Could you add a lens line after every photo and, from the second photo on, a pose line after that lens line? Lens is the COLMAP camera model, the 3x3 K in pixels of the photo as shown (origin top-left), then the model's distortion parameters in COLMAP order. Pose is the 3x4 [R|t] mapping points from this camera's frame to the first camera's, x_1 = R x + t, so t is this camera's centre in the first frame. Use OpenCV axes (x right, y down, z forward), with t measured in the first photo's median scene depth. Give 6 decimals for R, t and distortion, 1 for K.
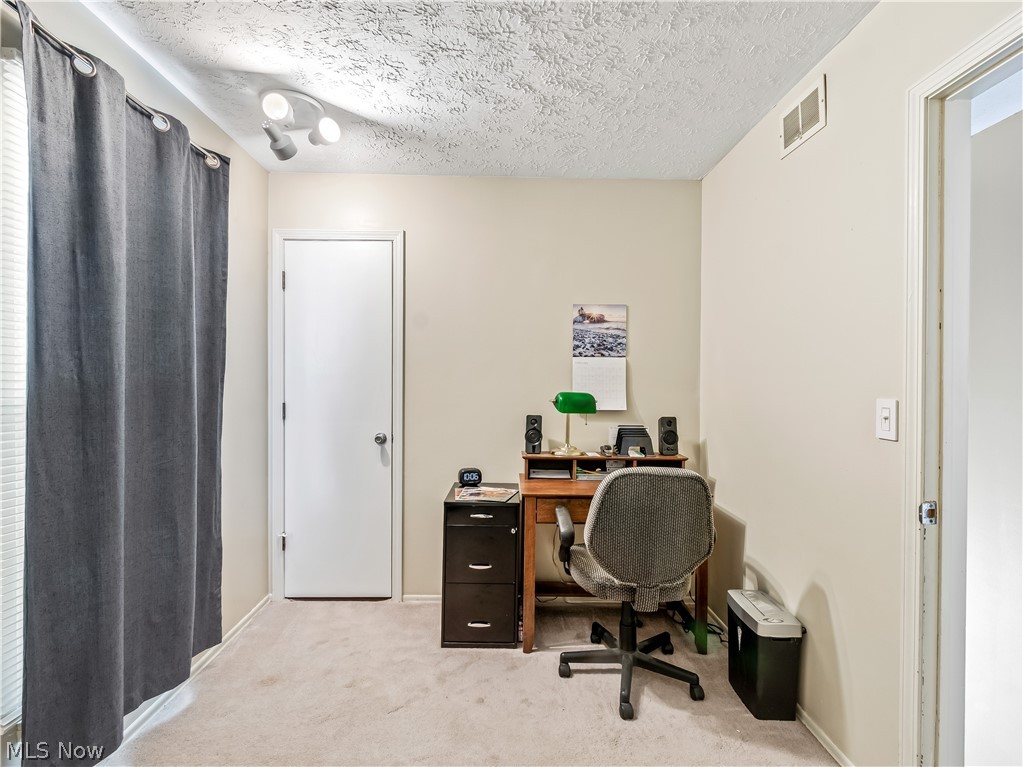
lens RADIAL K [[506.2, 0, 512.7], [0, 506.2, 381.7], [0, 0, 1]] dist [0.004663, -0.001309]
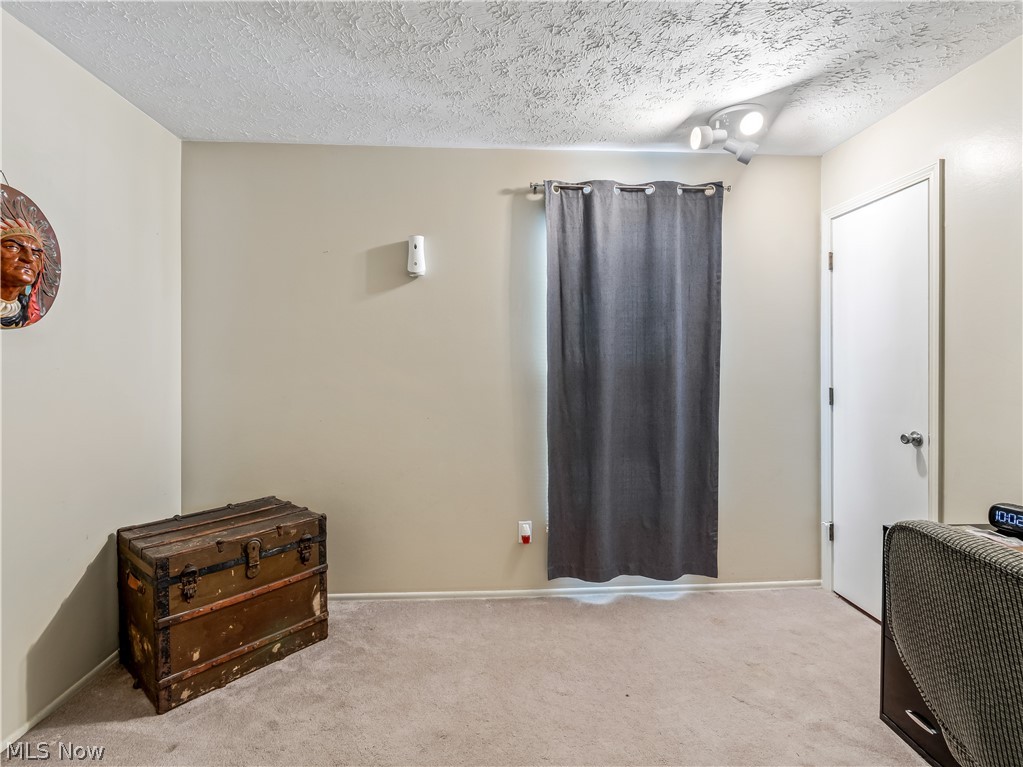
lens RADIAL K [[522.0, 0, 514.2], [0, 522.0, 363.0], [0, 0, 1]] dist [0.018258, 0.000071]
pose [[0.037460, -0.007851, -0.999267, 0.726327], [-0.004502, 0.999958, -0.008025, 0.007128], [0.999288, 0.004800, 0.037423, 0.492075]]
